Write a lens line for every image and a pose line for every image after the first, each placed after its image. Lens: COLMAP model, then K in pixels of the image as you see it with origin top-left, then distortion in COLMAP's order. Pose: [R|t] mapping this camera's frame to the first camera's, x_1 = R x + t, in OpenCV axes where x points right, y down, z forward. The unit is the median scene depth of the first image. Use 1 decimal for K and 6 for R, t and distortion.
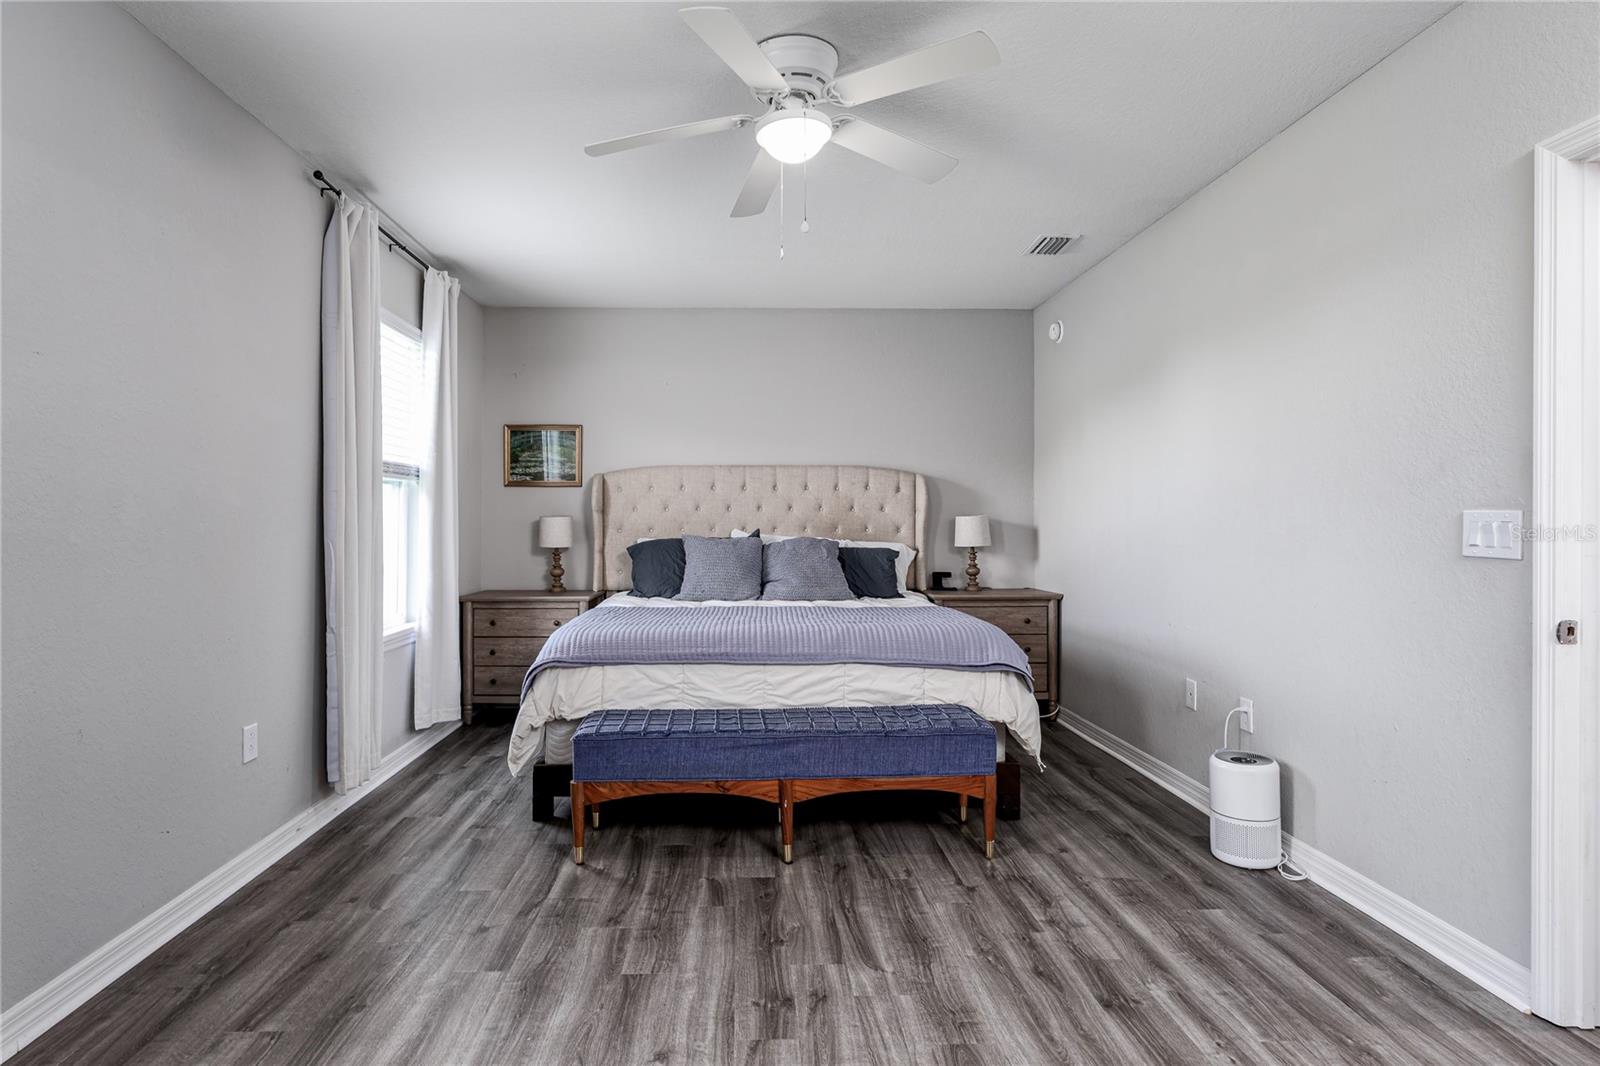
lens RADIAL K [[835.6, 0, 800.2], [0, 835.6, 521.2], [0, 0, 1]] dist [-0.002267, 0.000800]
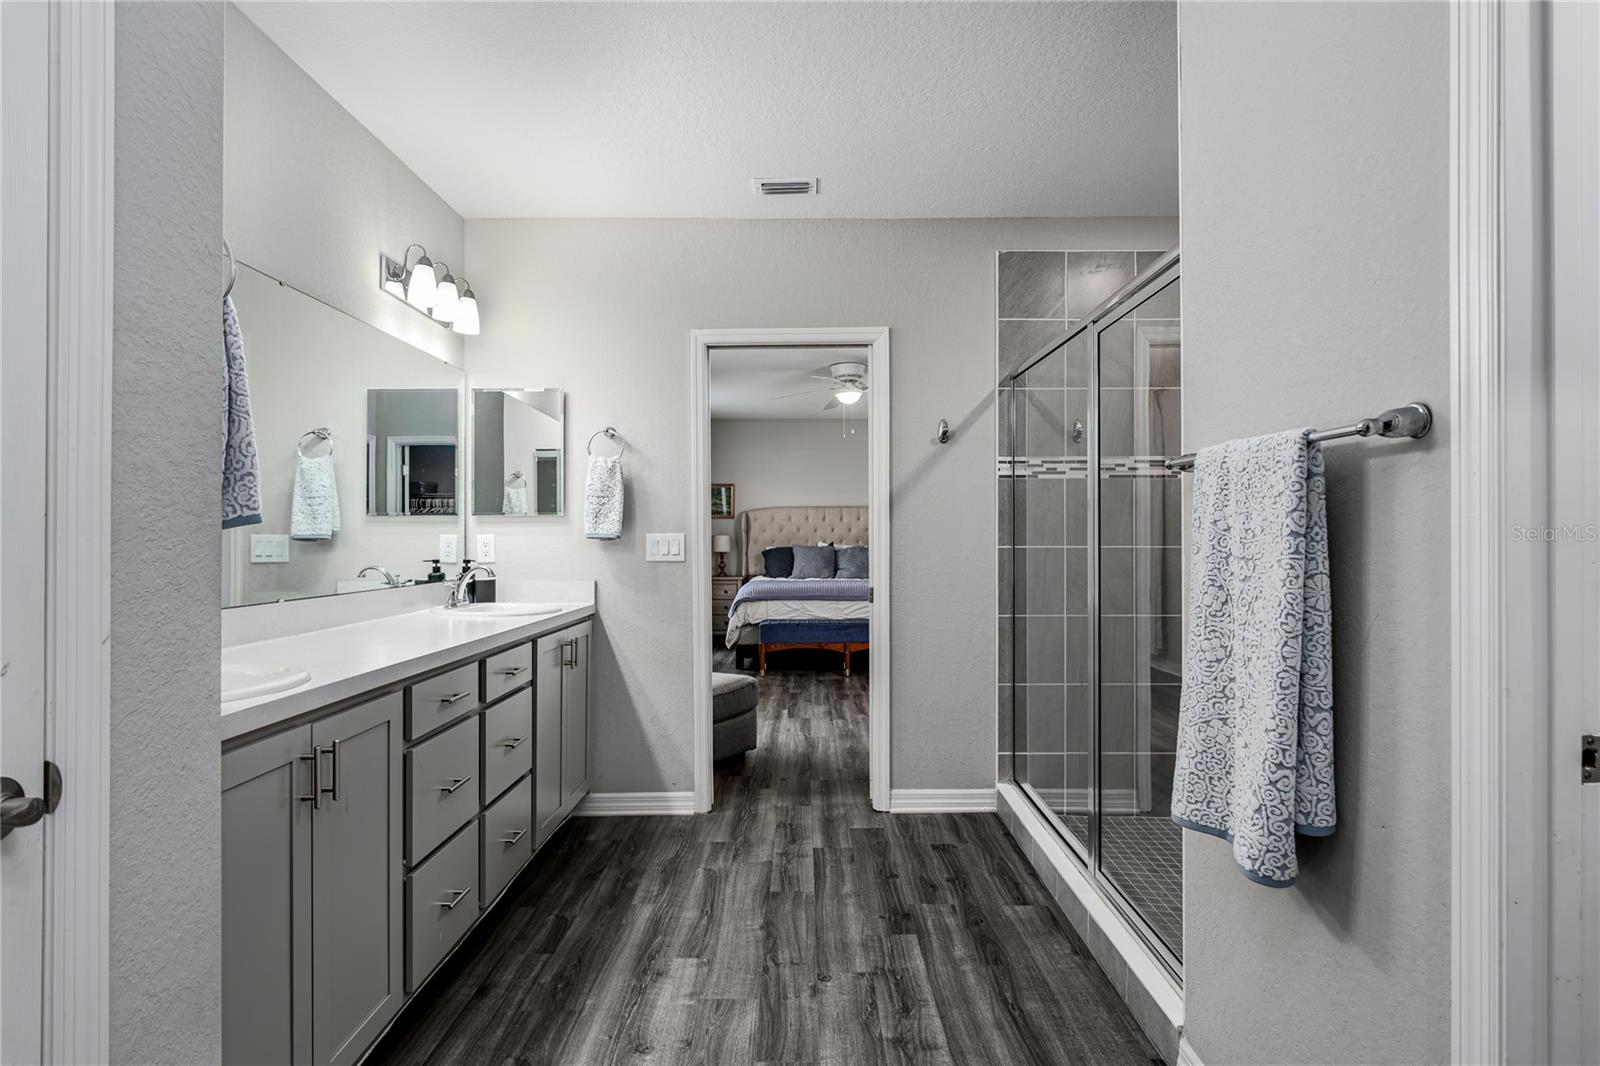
lens RADIAL K [[835.6, 0, 803.4], [0, 835.6, 527.5], [0, 0, 1]] dist [-0.002267, 0.000800]
pose [[0.997150, -0.002245, -0.075405, 0.024353], [0.001383, 0.999933, -0.011475, -0.000539], [0.075426, 0.011338, 0.997087, -0.846638]]
